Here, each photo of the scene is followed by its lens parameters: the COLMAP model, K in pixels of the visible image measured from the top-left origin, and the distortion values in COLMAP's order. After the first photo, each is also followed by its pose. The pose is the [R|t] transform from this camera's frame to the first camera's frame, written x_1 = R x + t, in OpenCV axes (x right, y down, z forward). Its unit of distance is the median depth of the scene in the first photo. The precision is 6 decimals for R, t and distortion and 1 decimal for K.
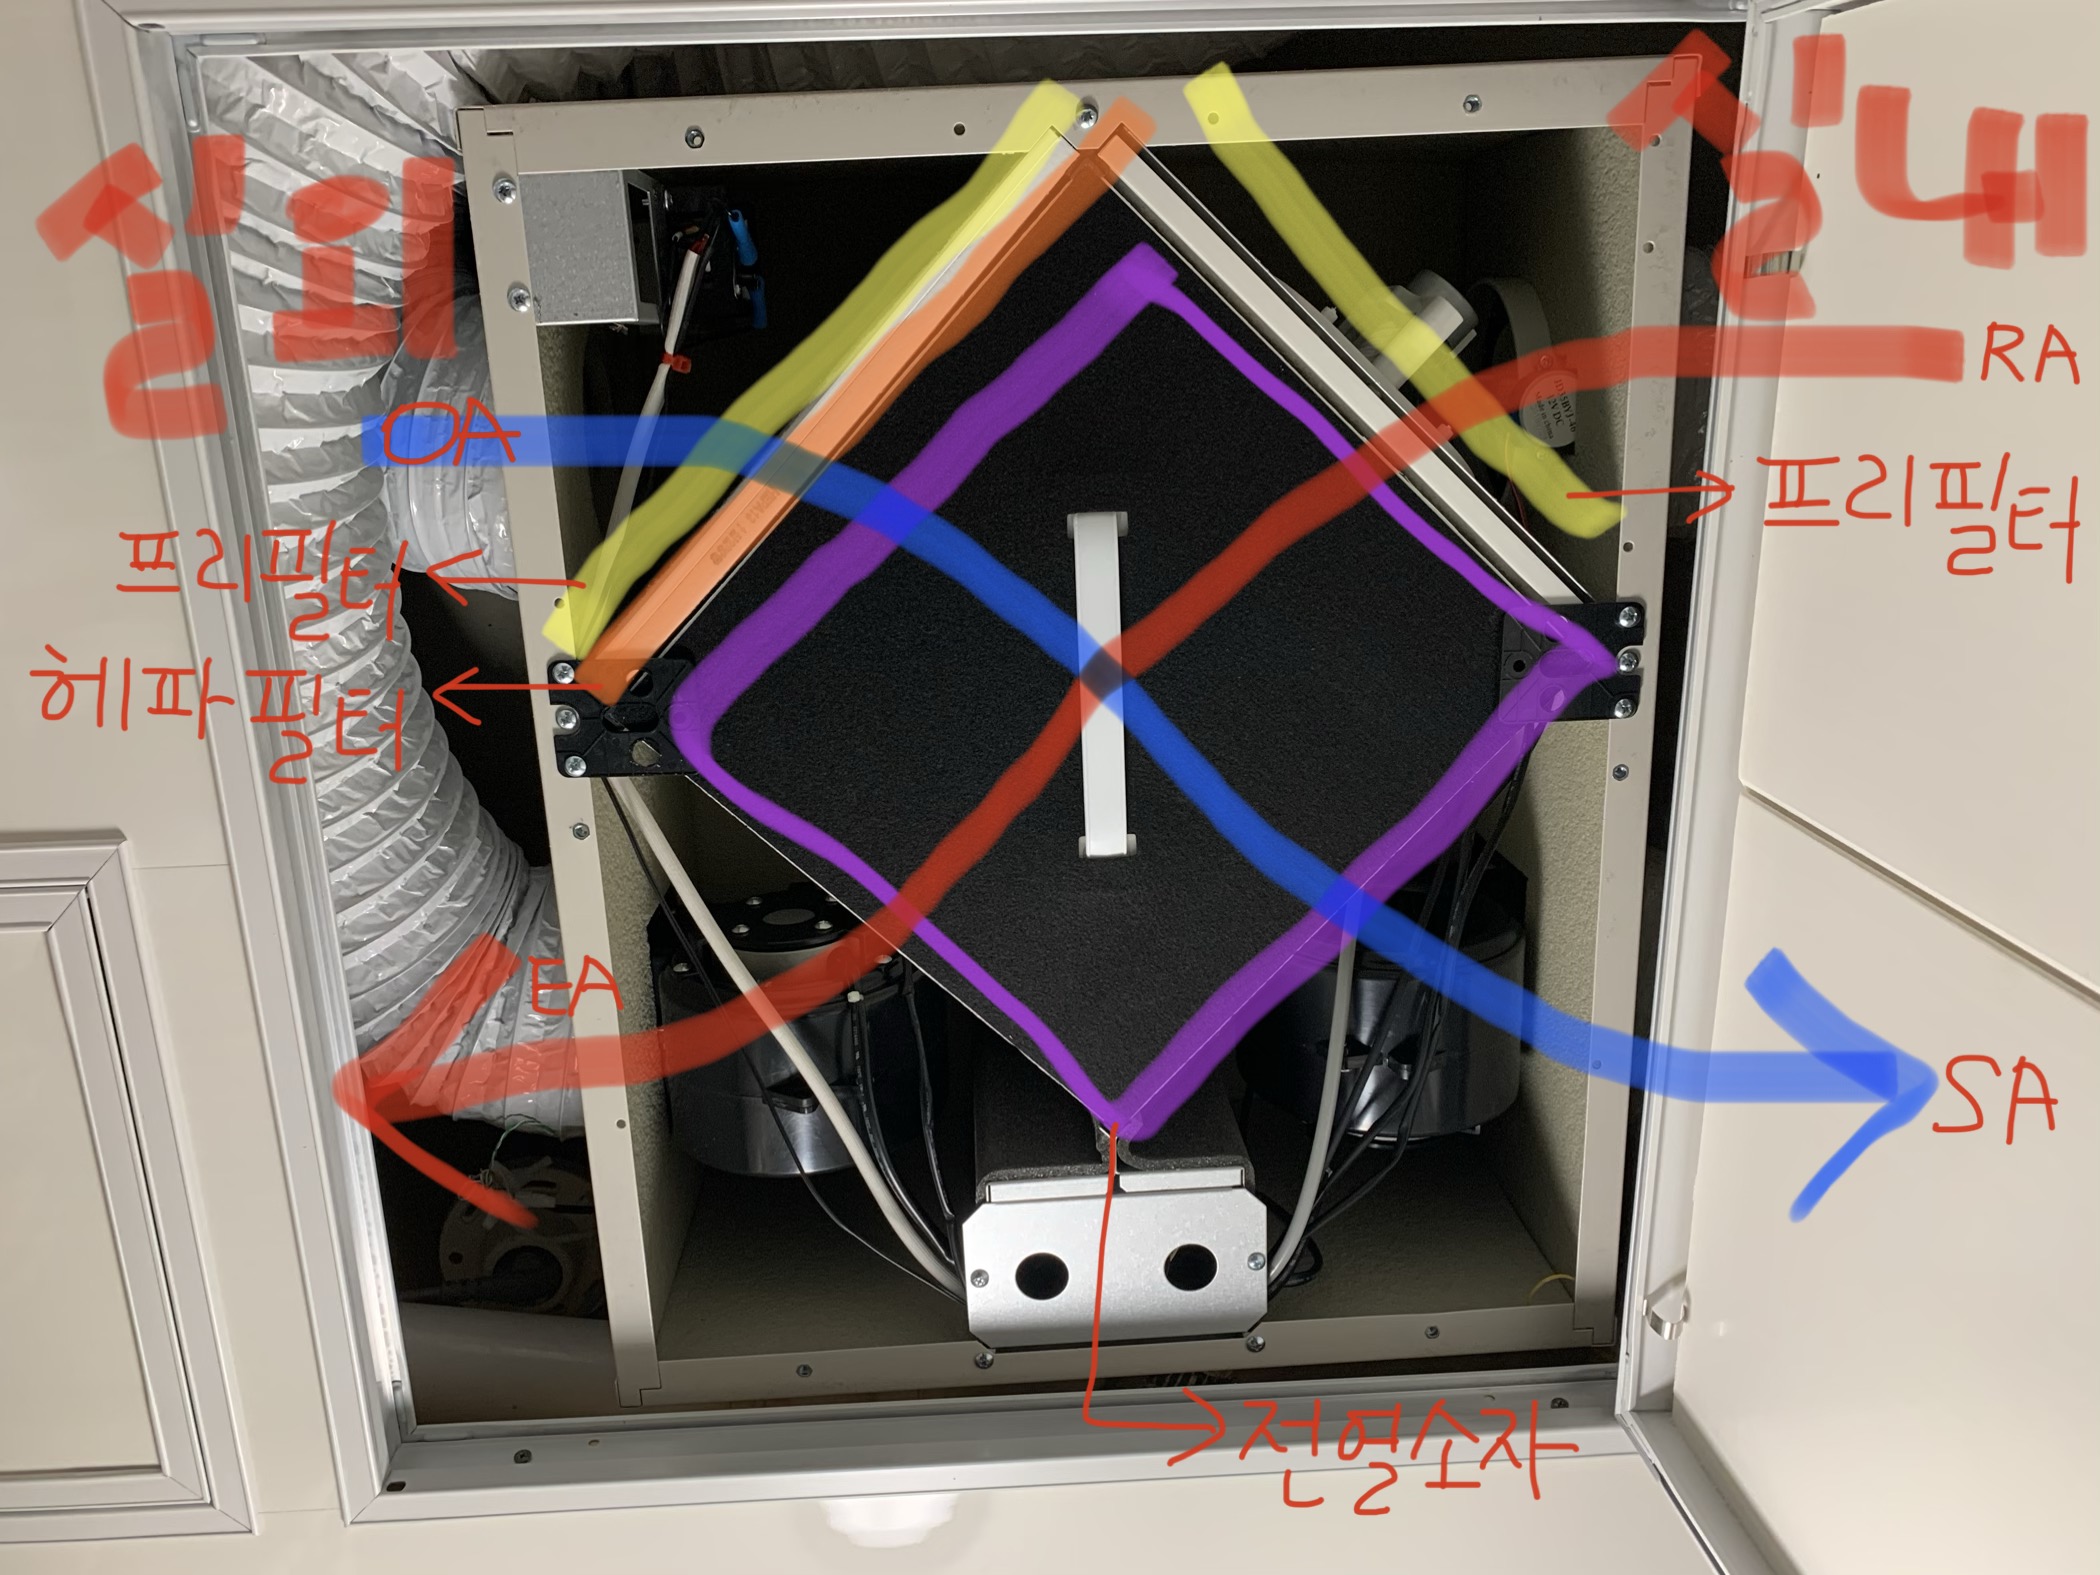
lens RADIAL K [[1625.8, 0, 1040.7], [0, 1625.8, 784.3], [0, 0, 1]] dist [-0.044928, 0.082195]
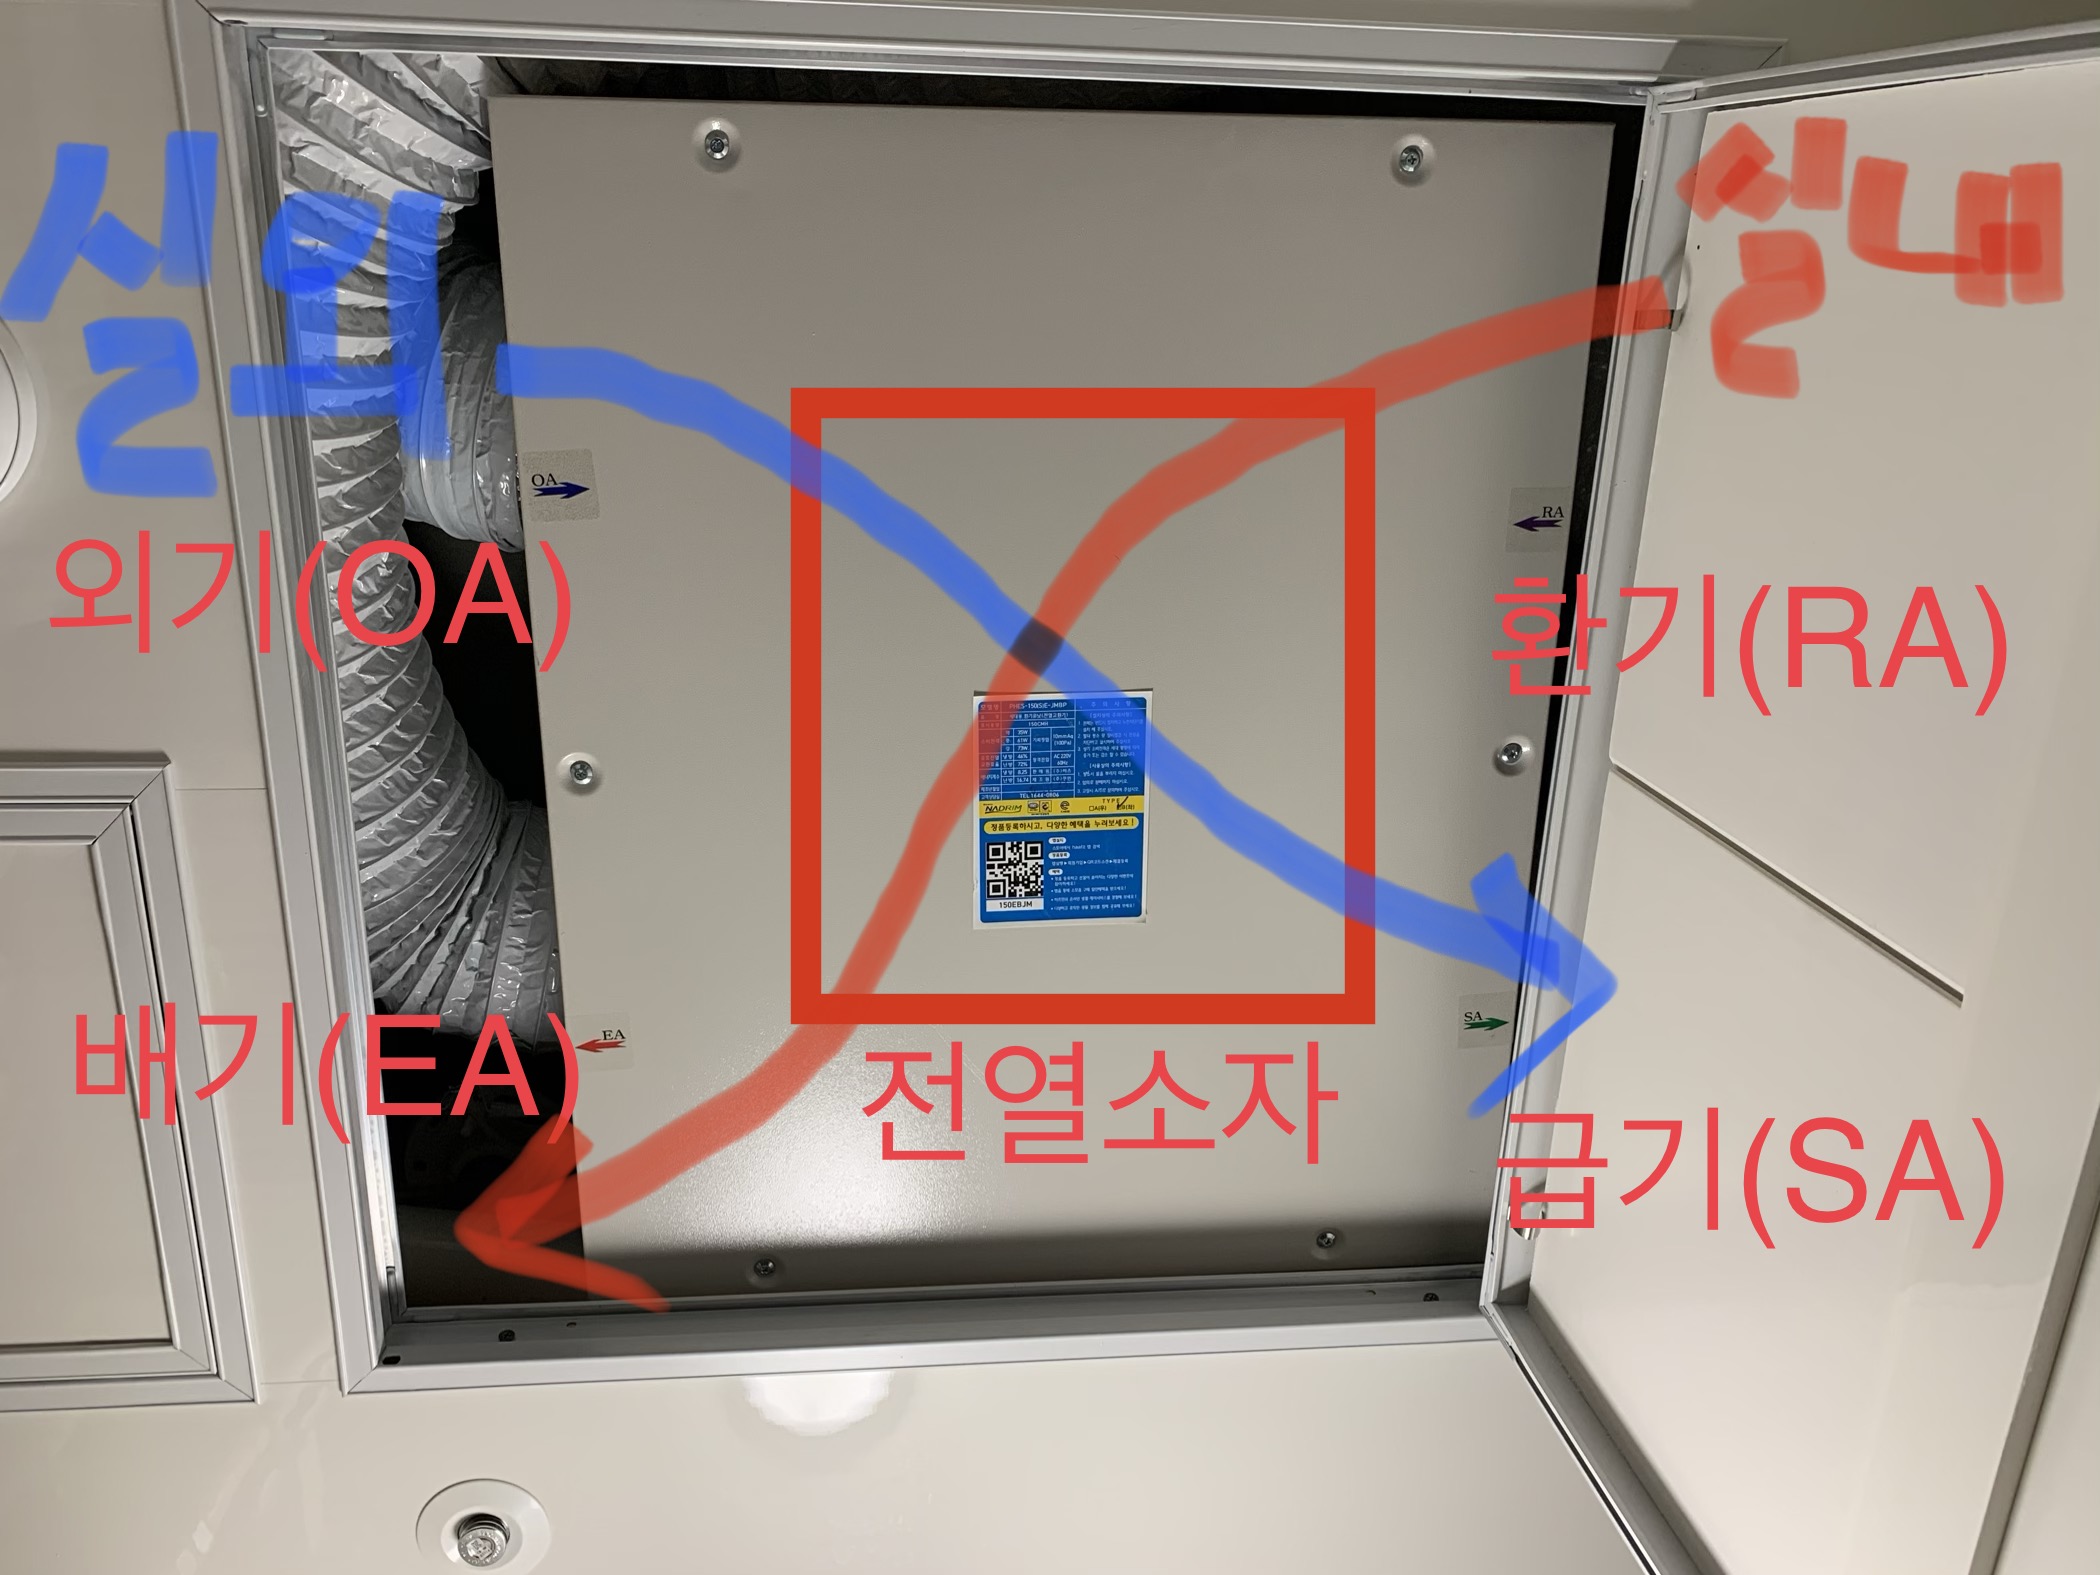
lens RADIAL K [[1604.6, 0, 1059.9], [0, 1604.6, 792.2], [0, 0, 1]] dist [-0.037602, 0.076508]
pose [[0.996498, 0.032916, 0.076863, -0.041599], [-0.035458, 0.998861, 0.031943, -0.001583], [-0.075724, -0.034557, 0.996530, -0.097976]]
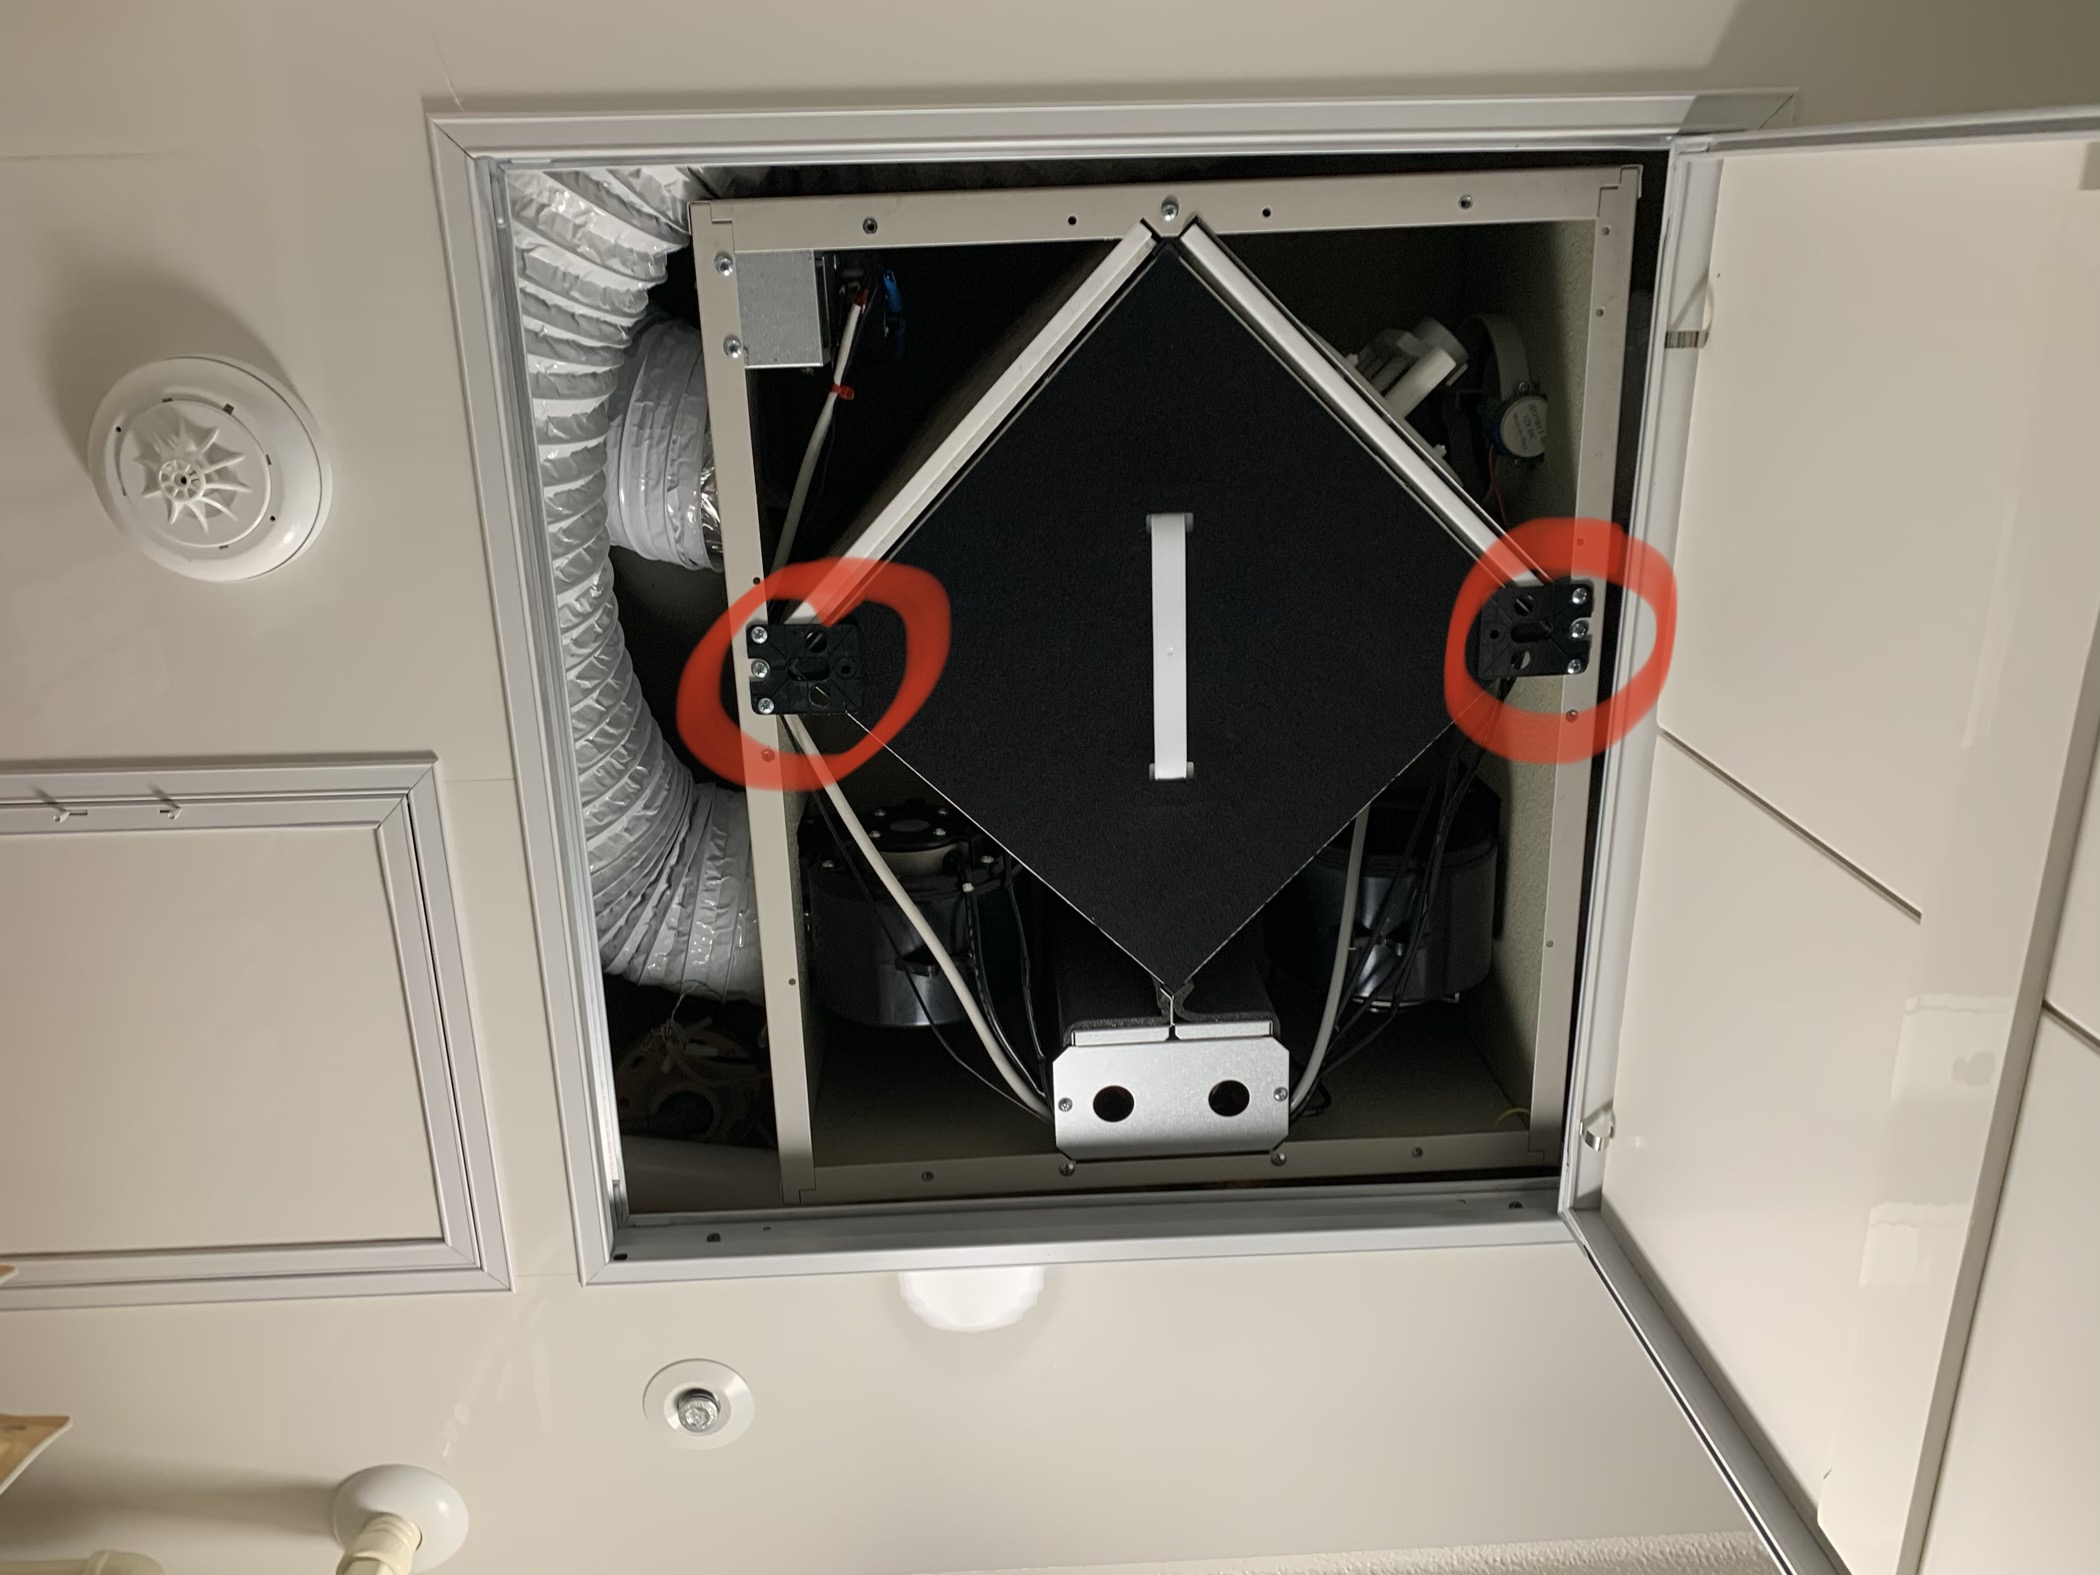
lens RADIAL K [[1554.6, 0, 1068.4], [0, 1554.6, 792.9], [0, 0, 1]] dist [0.033043, -0.058522]
pose [[0.999950, 0.007871, 0.006139, -0.046928], [-0.008187, 0.998544, 0.053311, -0.009203], [-0.005710, -0.053359, 0.998559, -0.231133]]
